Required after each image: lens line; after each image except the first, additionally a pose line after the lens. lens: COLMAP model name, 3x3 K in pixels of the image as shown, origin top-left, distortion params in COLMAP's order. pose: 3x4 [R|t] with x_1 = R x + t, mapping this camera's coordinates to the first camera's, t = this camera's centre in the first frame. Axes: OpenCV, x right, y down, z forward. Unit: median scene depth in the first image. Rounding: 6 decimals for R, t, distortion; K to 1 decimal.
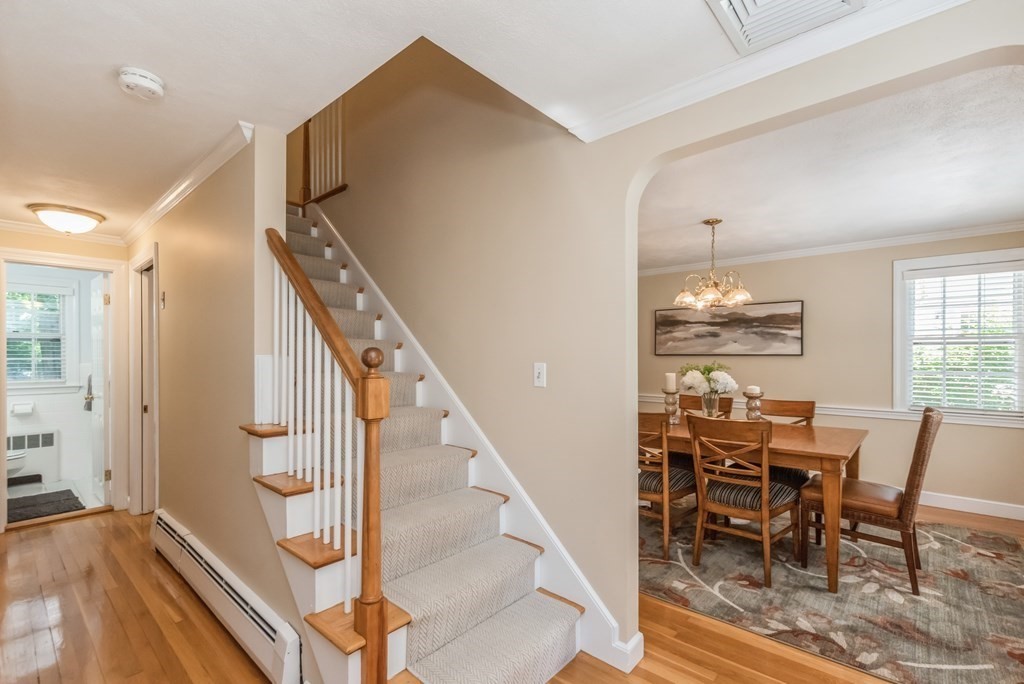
lens RADIAL K [[468.6, 0, 507.3], [0, 468.6, 353.1], [0, 0, 1]] dist [0.000907, -0.000606]
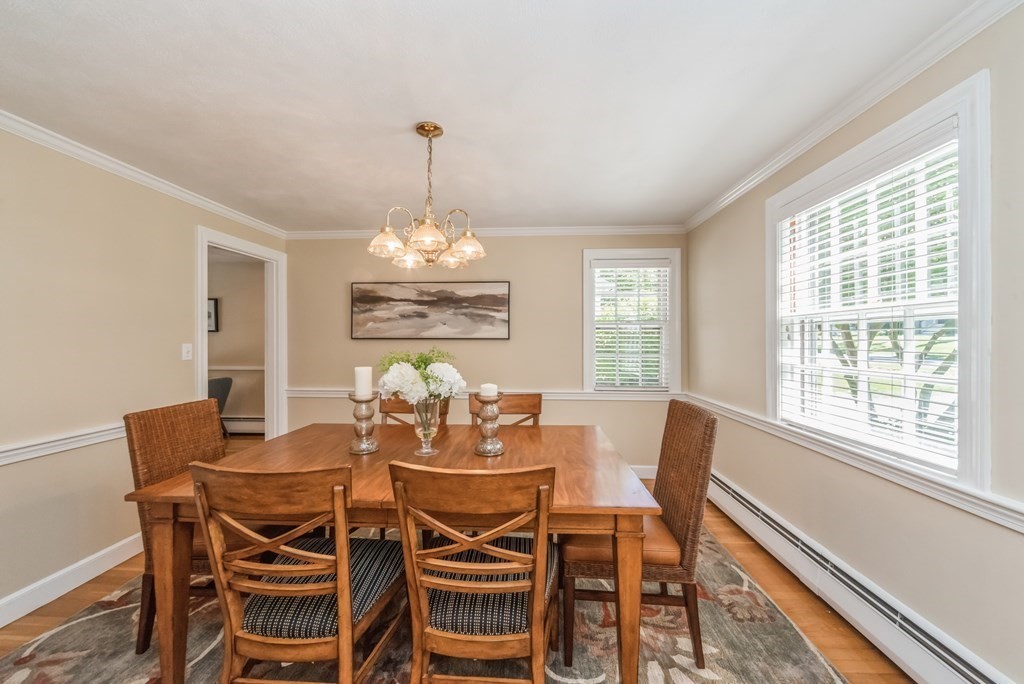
lens RADIAL K [[370.7, 0, 509.8], [0, 370.7, 342.4], [0, 0, 1]] dist [-0.000344, 0.000025]
pose [[0.779348, -0.002936, 0.626585, 0.172715], [-0.002502, 0.999966, 0.007798, 0.006051], [-0.626587, -0.007645, 0.779314, 0.449339]]
